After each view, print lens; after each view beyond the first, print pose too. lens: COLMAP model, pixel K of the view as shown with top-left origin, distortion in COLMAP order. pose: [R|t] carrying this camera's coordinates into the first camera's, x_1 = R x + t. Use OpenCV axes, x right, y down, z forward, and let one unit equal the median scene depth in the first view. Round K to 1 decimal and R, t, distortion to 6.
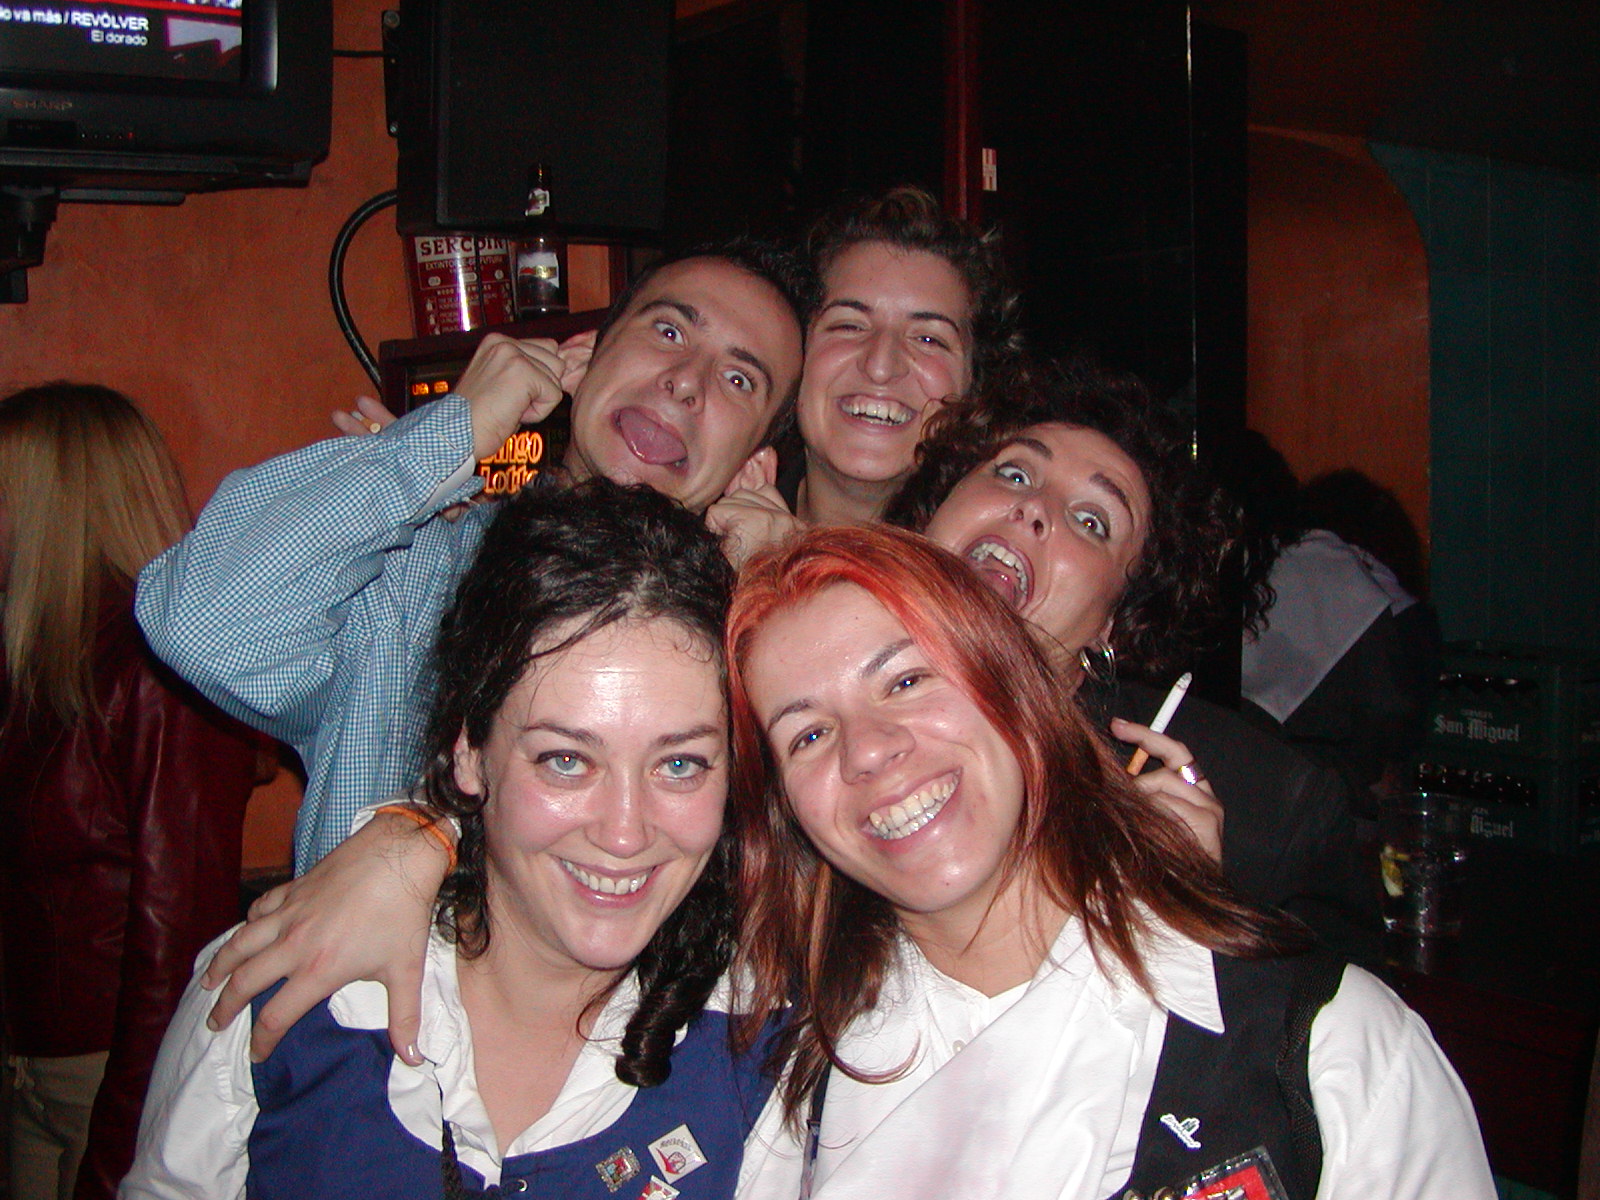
lens RADIAL K [[1782.8, 0, 857.8], [0, 1782.8, 592.6], [0, 0, 1]] dist [-0.210510, 0.246946]
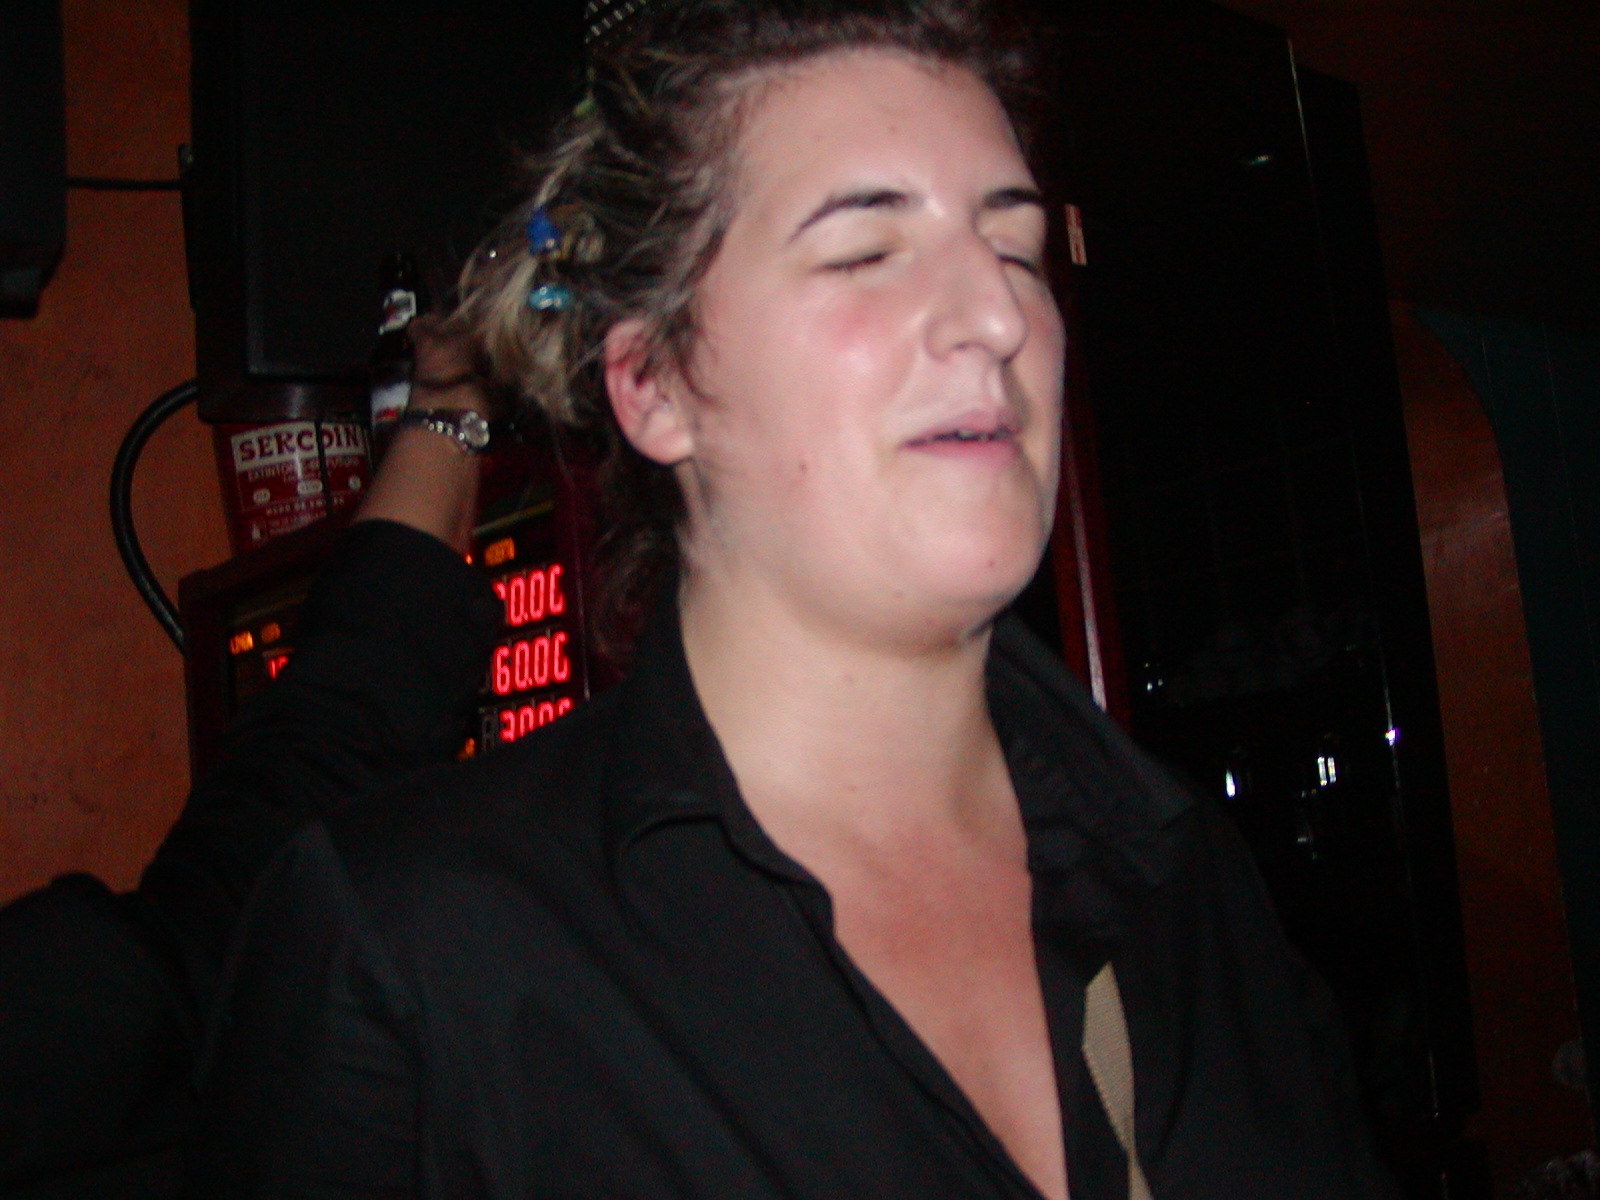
lens RADIAL K [[1782.8, 0, 857.8], [0, 1782.8, 592.6], [0, 0, 1]] dist [-0.210510, 0.246946]
pose [[0.994695, -0.083415, 0.060195, -0.055236], [0.093544, 0.976930, -0.191984, 0.014418], [-0.042792, 0.196596, 0.979550, 0.342832]]
